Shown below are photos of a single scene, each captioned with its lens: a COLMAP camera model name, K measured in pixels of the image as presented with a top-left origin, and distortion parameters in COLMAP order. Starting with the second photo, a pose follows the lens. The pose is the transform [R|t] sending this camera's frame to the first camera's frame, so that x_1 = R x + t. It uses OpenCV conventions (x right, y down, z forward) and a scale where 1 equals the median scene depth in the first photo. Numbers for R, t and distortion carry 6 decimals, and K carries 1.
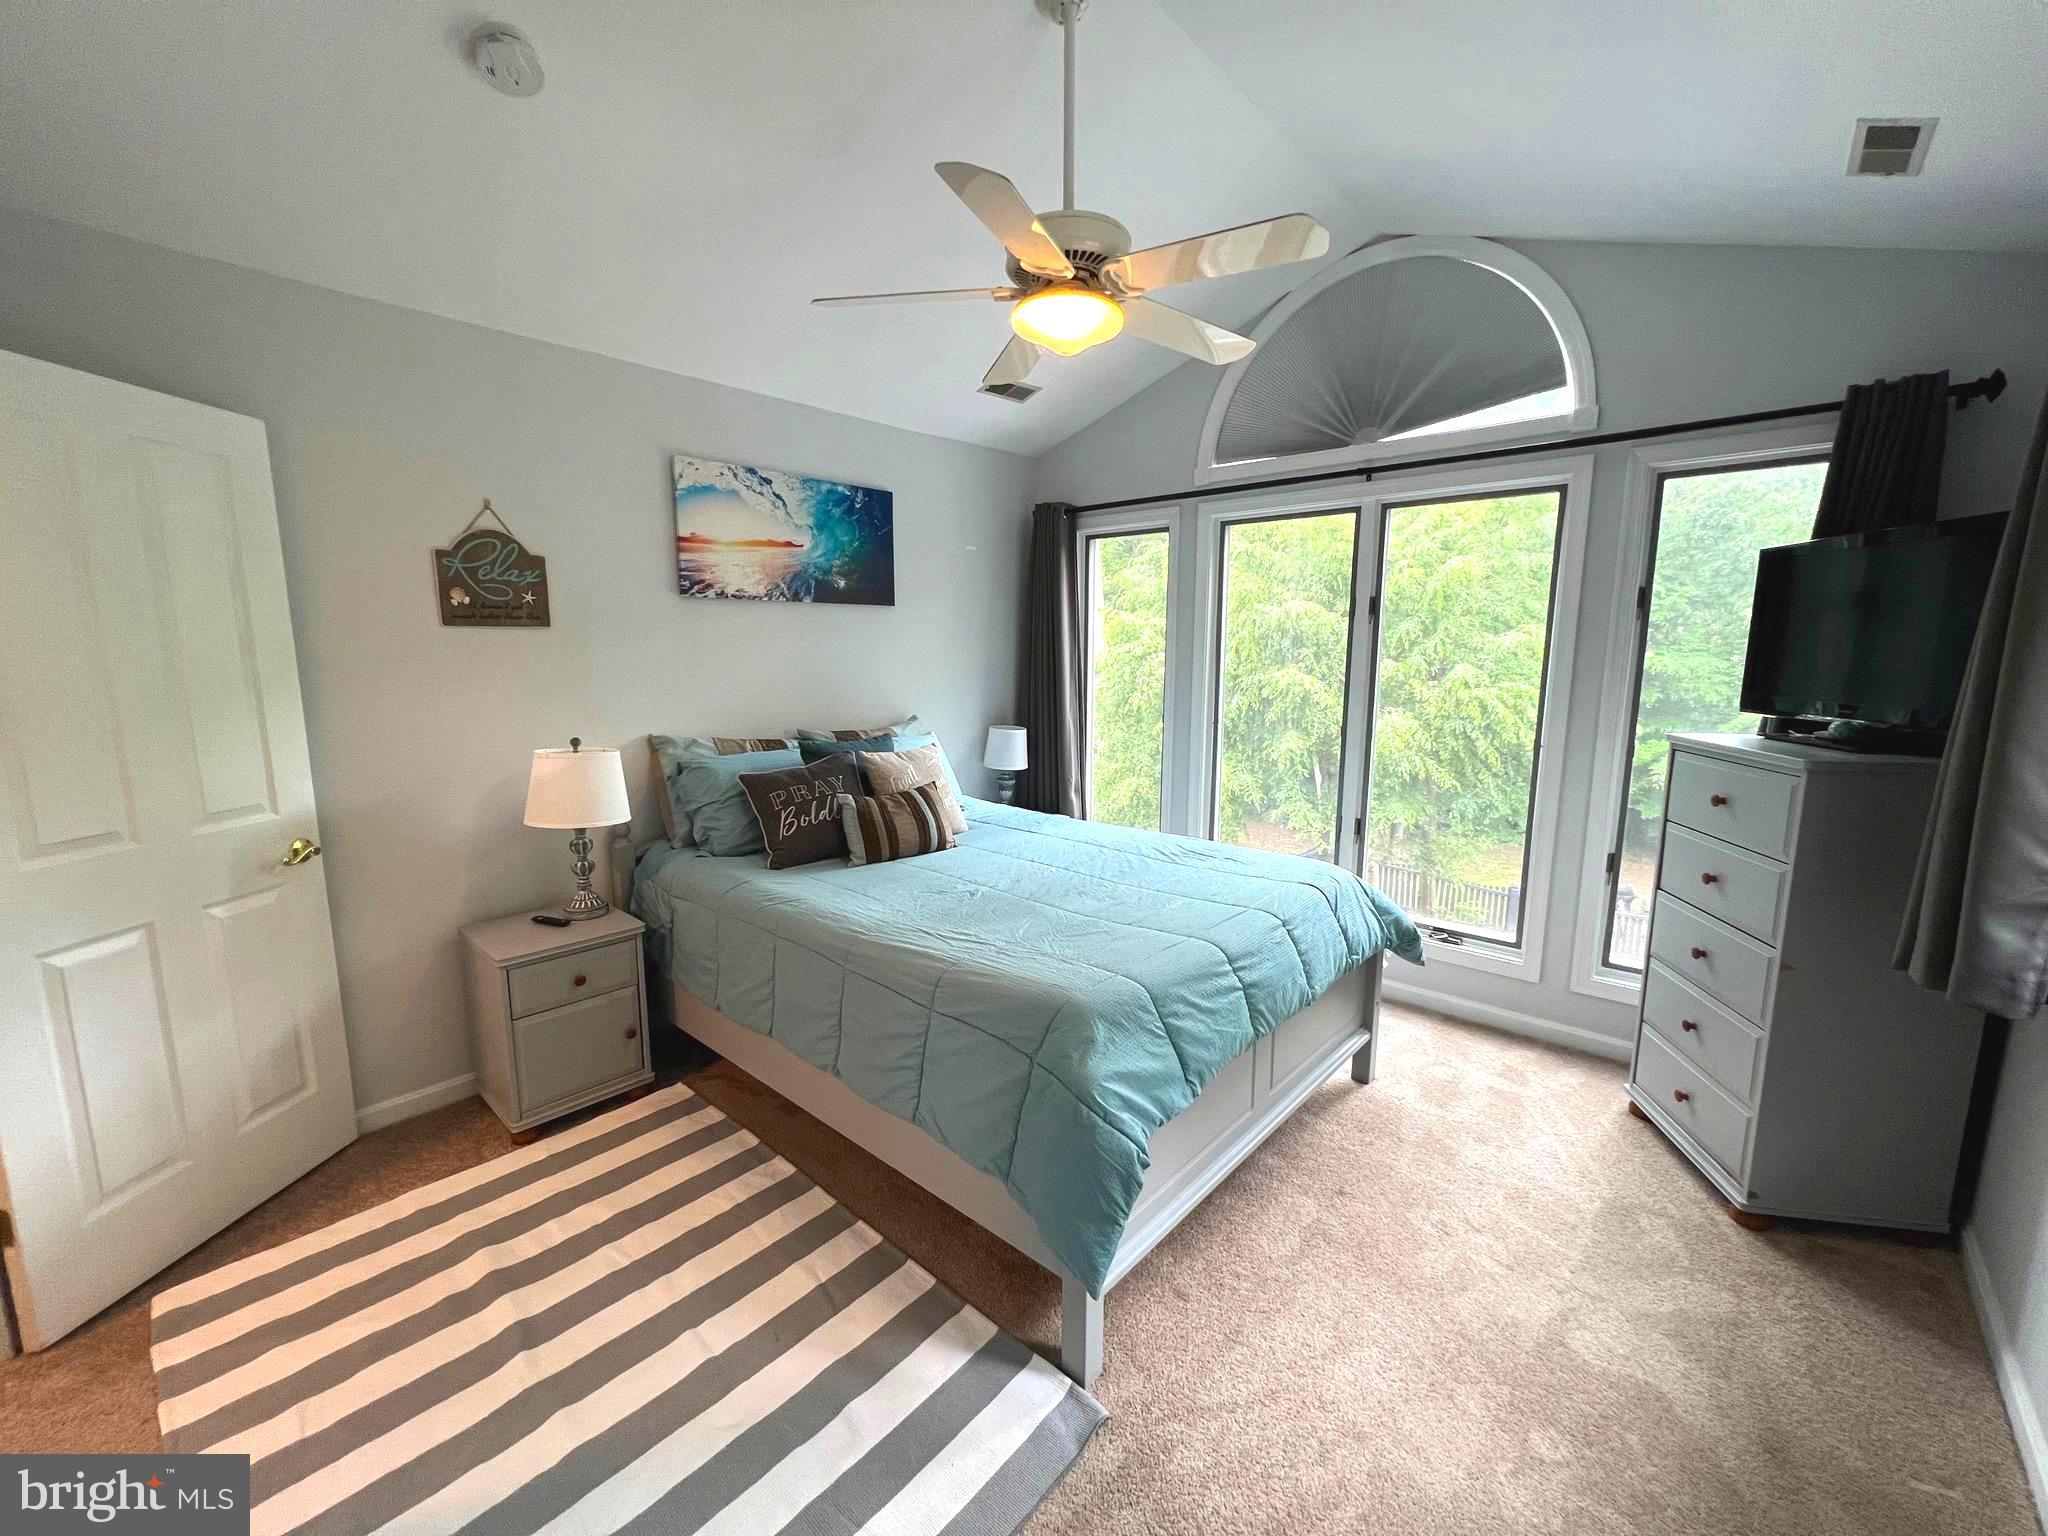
lens RADIAL K [[820.1, 0, 1025.2], [0, 820.1, 770.2], [0, 0, 1]] dist [-0.002214, 0.000520]
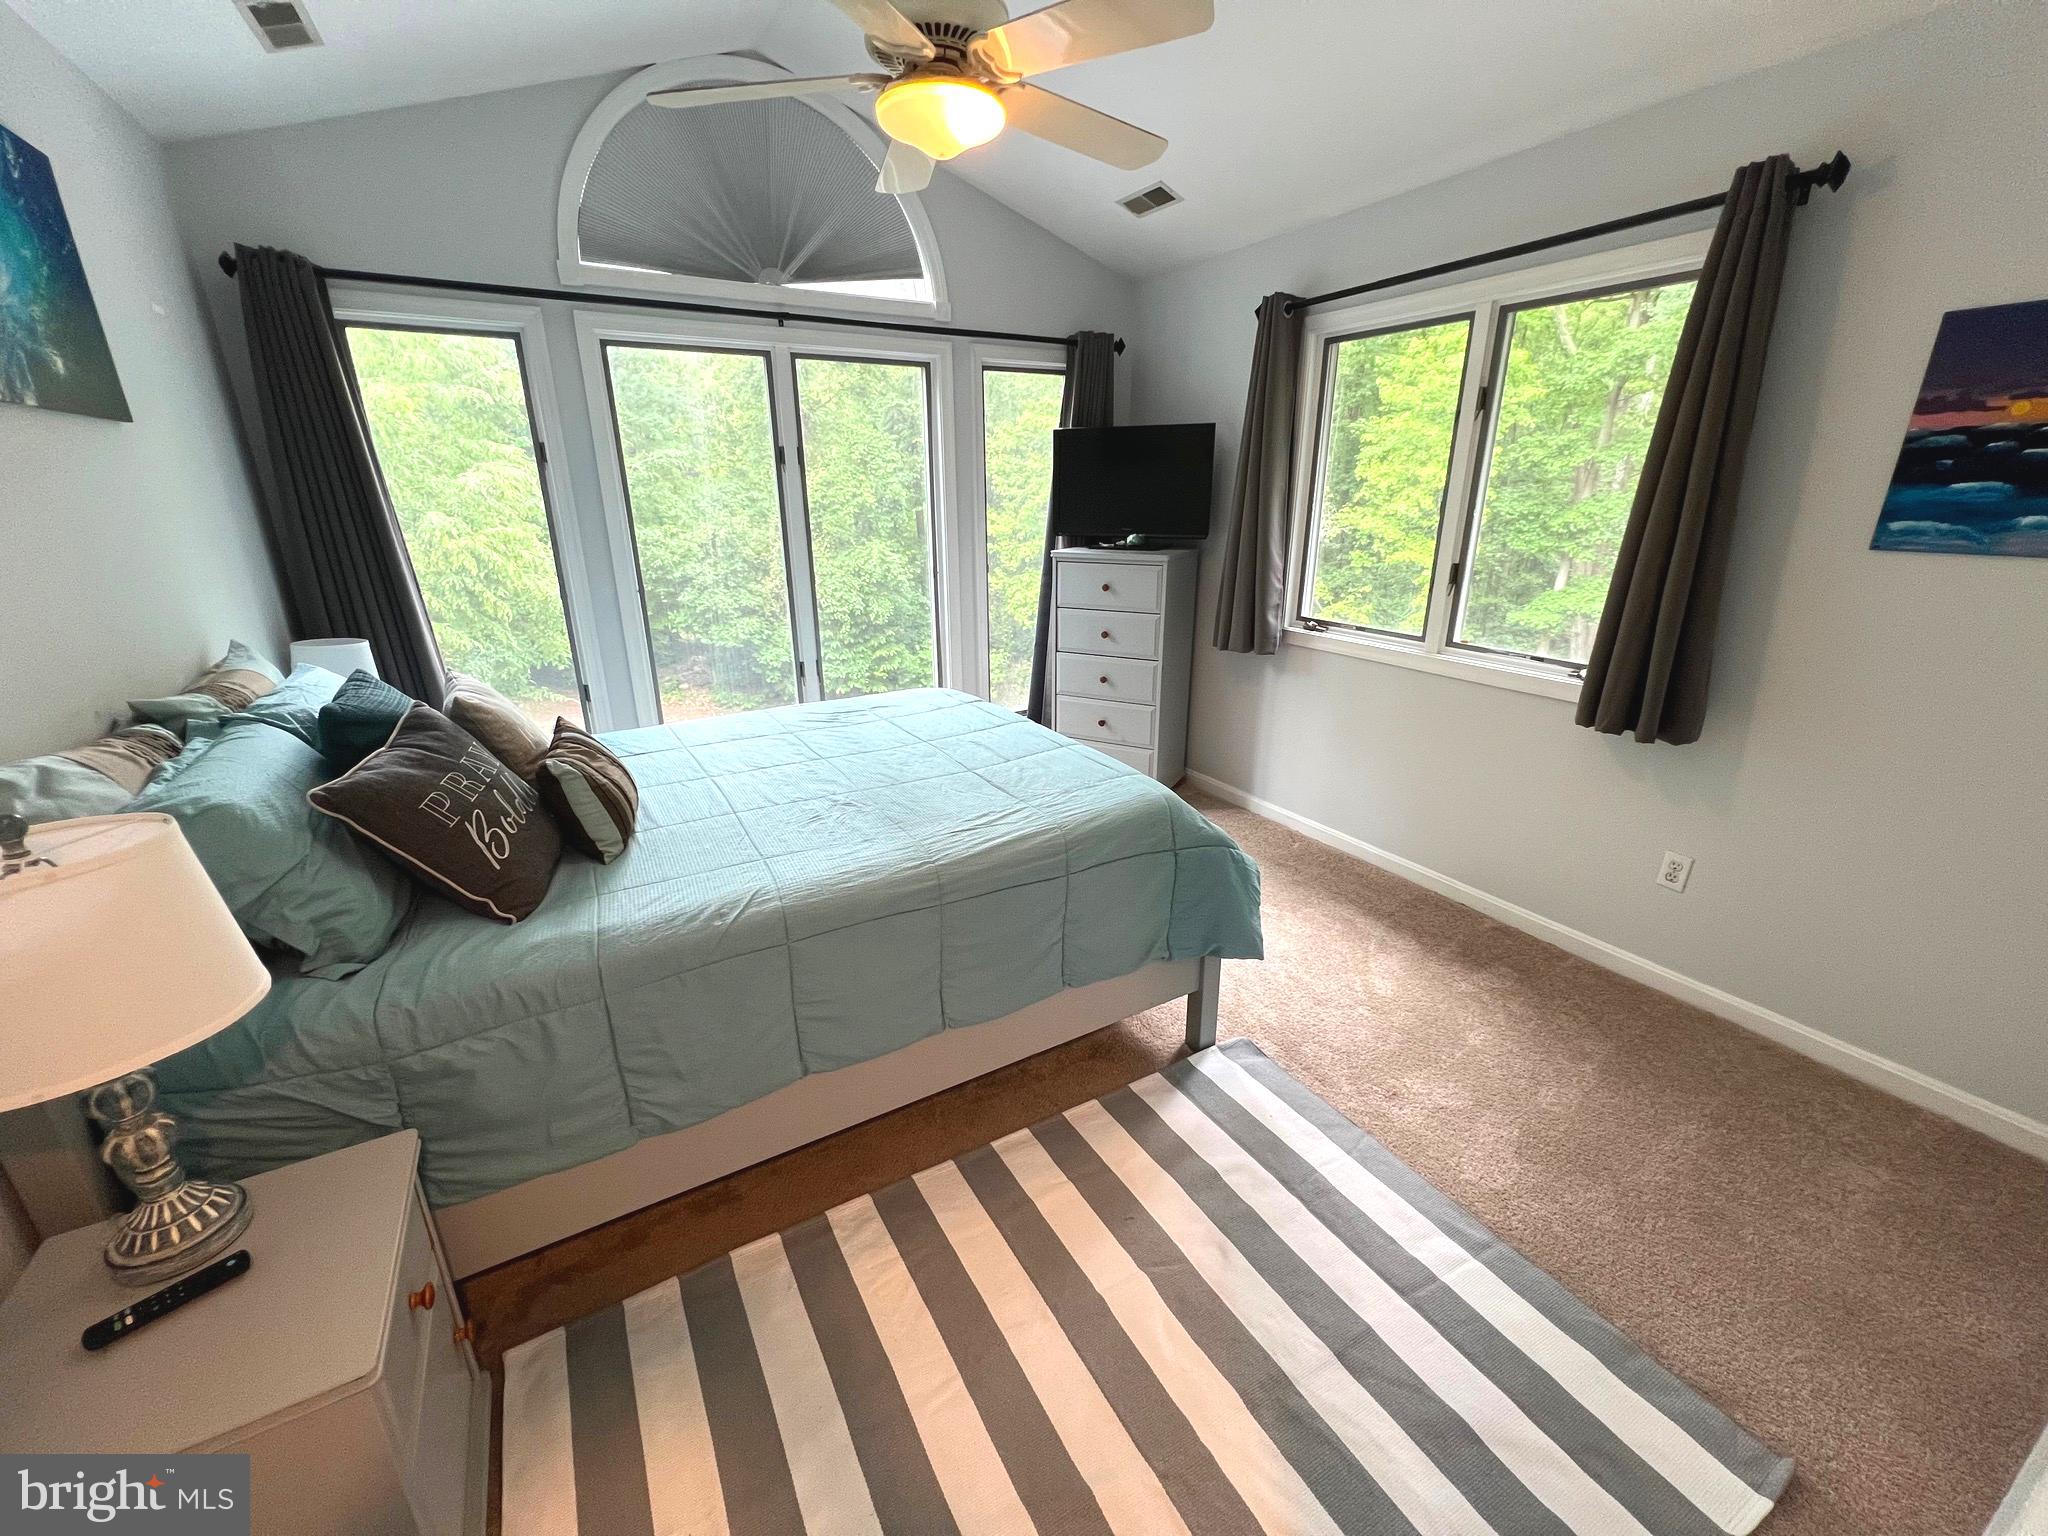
lens RADIAL K [[820.1, 0, 1025.6], [0, 820.1, 768.8], [0, 0, 1]] dist [-0.002214, 0.000520]
pose [[0.307235, -0.313163, 0.898630, -0.667202], [0.151502, 0.948355, 0.278694, -0.081729], [-0.939497, 0.050520, 0.338813, 0.466895]]
